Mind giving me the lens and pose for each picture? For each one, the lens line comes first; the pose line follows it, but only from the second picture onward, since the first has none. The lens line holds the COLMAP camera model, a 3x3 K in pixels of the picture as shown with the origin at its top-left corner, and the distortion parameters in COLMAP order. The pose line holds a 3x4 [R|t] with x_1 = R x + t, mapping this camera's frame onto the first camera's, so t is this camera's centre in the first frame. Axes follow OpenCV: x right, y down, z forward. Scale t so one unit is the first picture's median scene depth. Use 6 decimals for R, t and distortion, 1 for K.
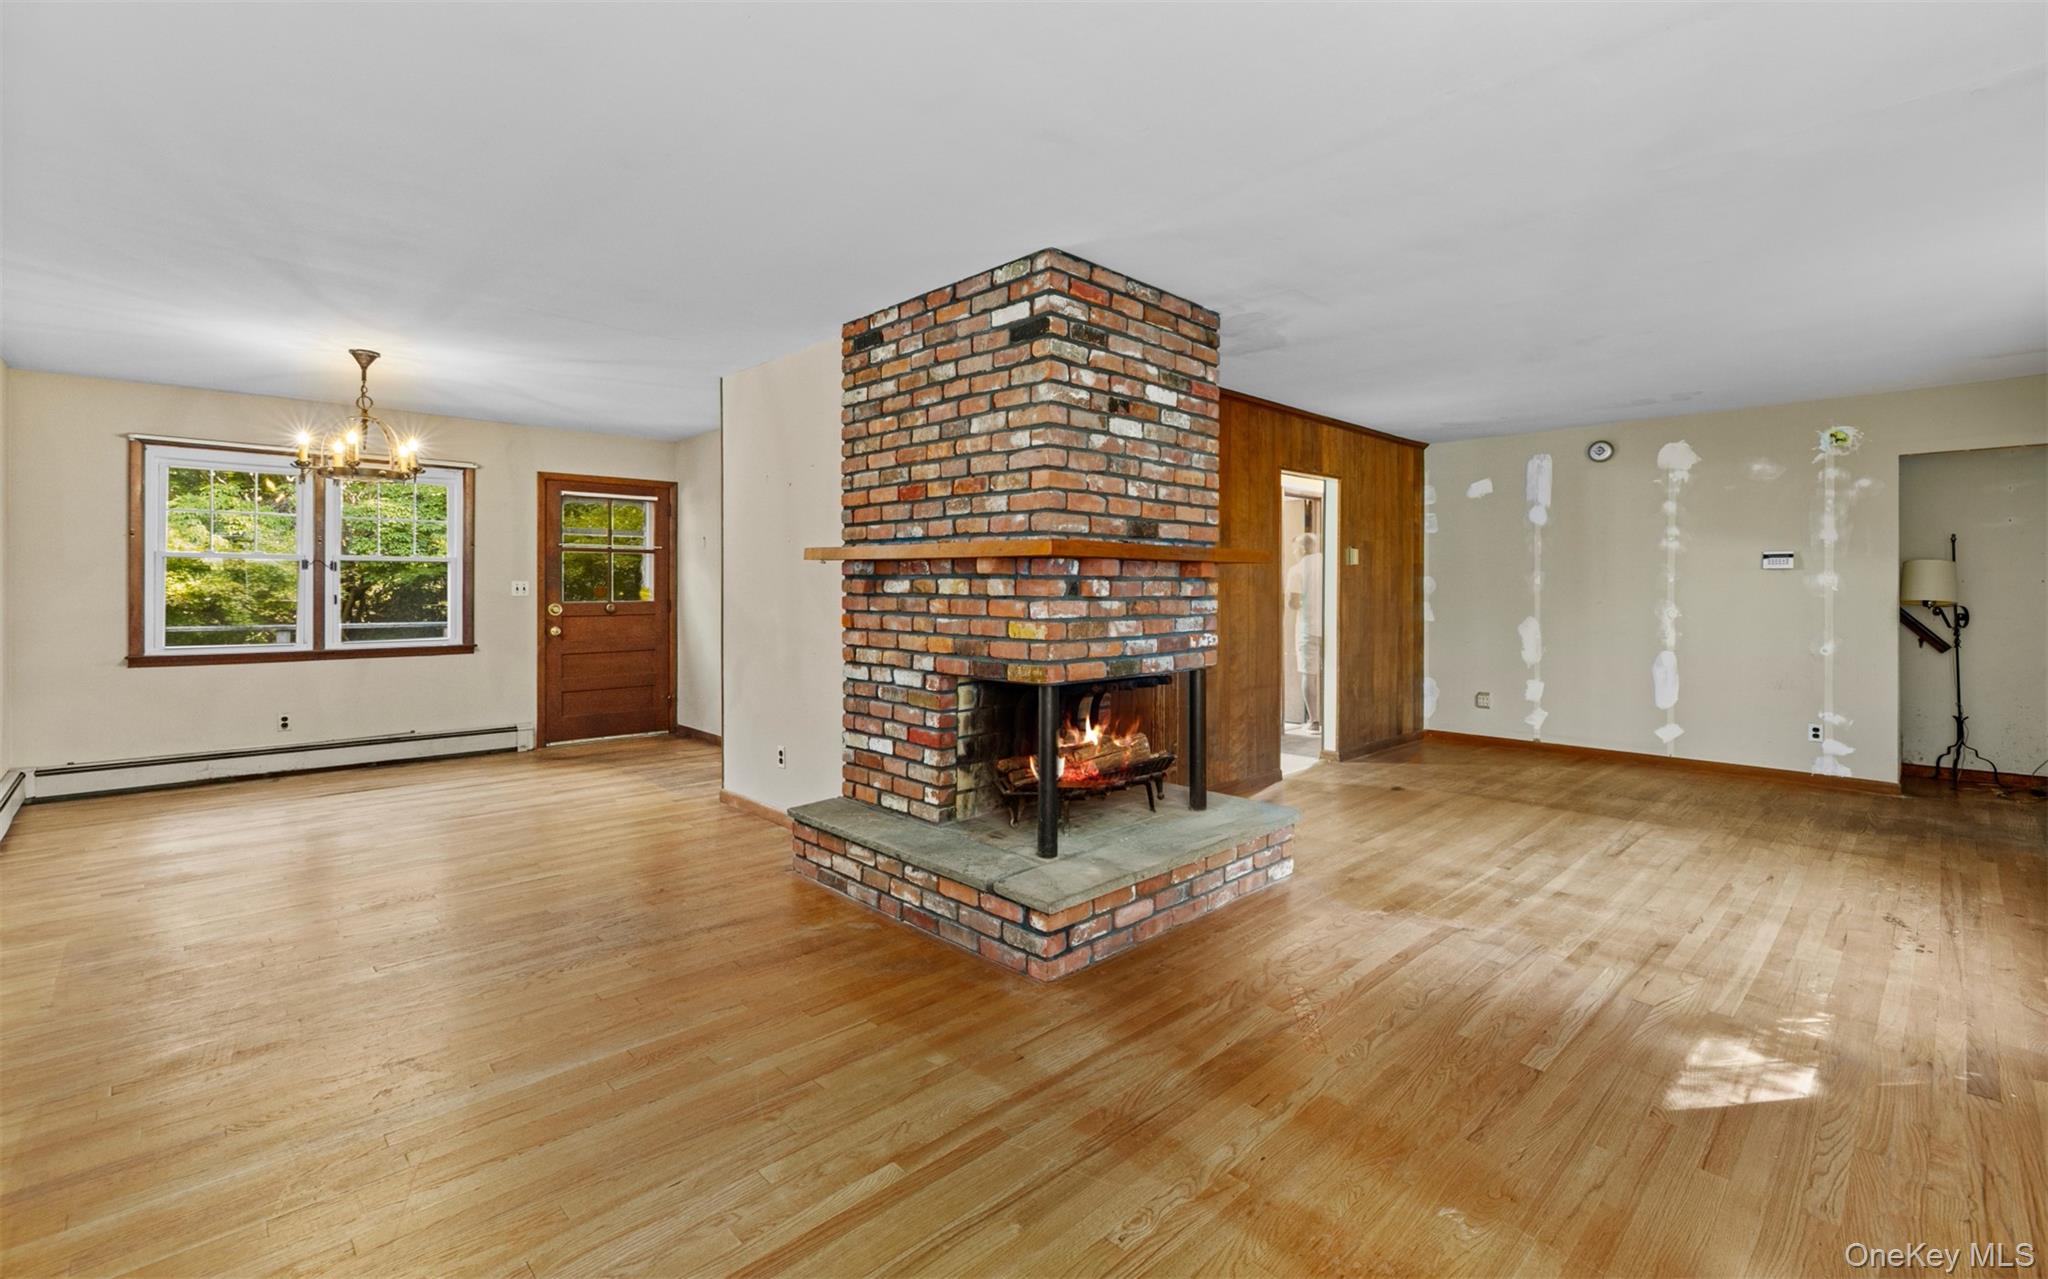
lens RADIAL K [[894.2, 0, 1023.4], [0, 894.2, 588.8], [0, 0, 1]] dist [0.000239, 0.000177]
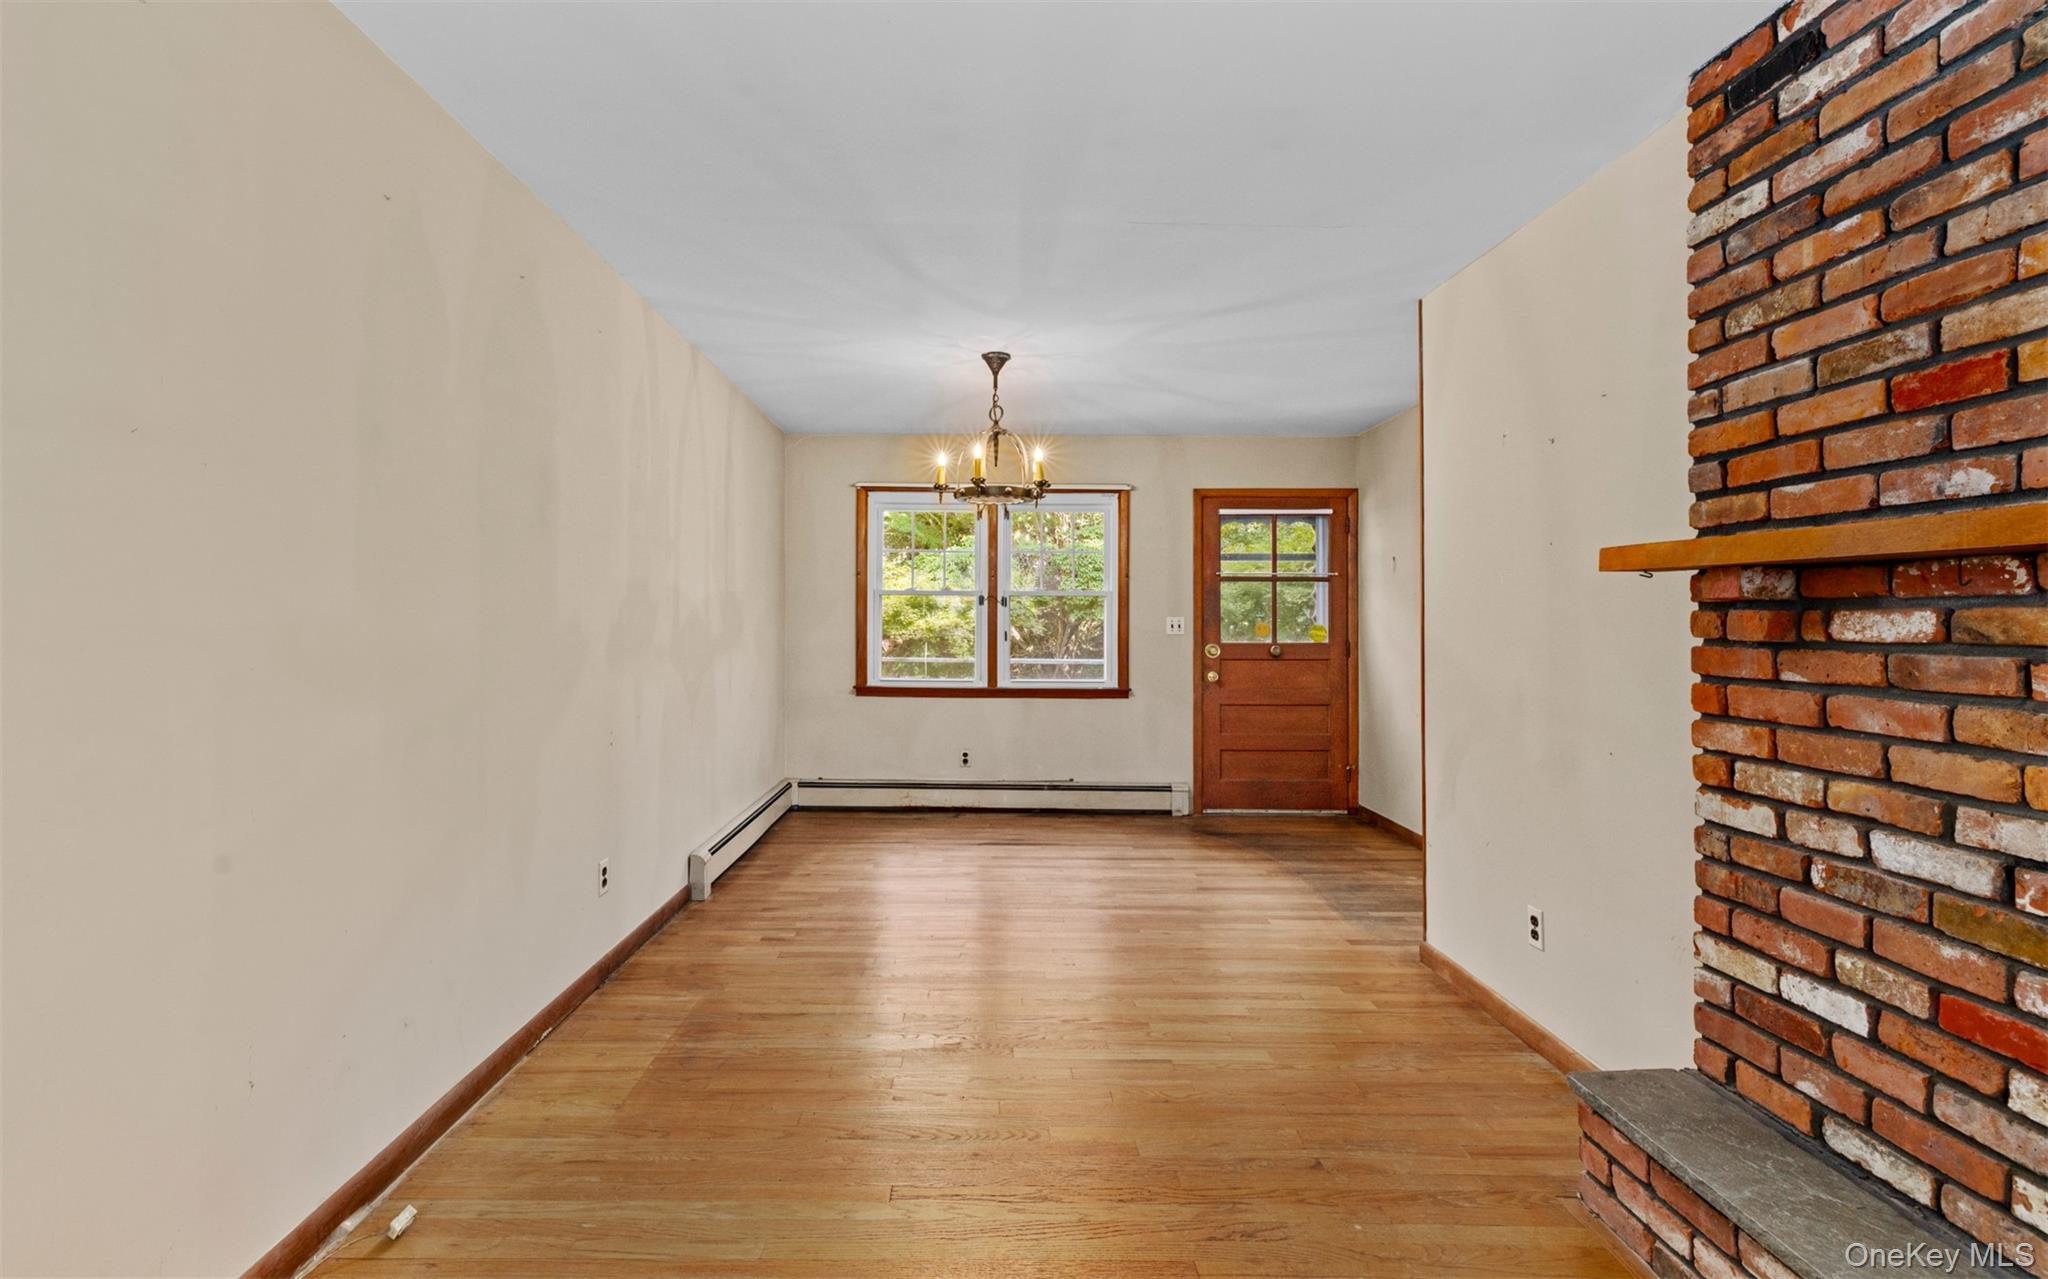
lens RADIAL K [[895.9, 0, 1007.2], [0, 895.9, 607.2], [0, 0, 1]] dist [0.000840, -0.000109]
pose [[0.731254, -0.008997, -0.682046, -0.146814], [-0.005671, 0.999798, -0.019268, -0.001111], [0.682081, 0.017957, 0.731056, 0.412333]]
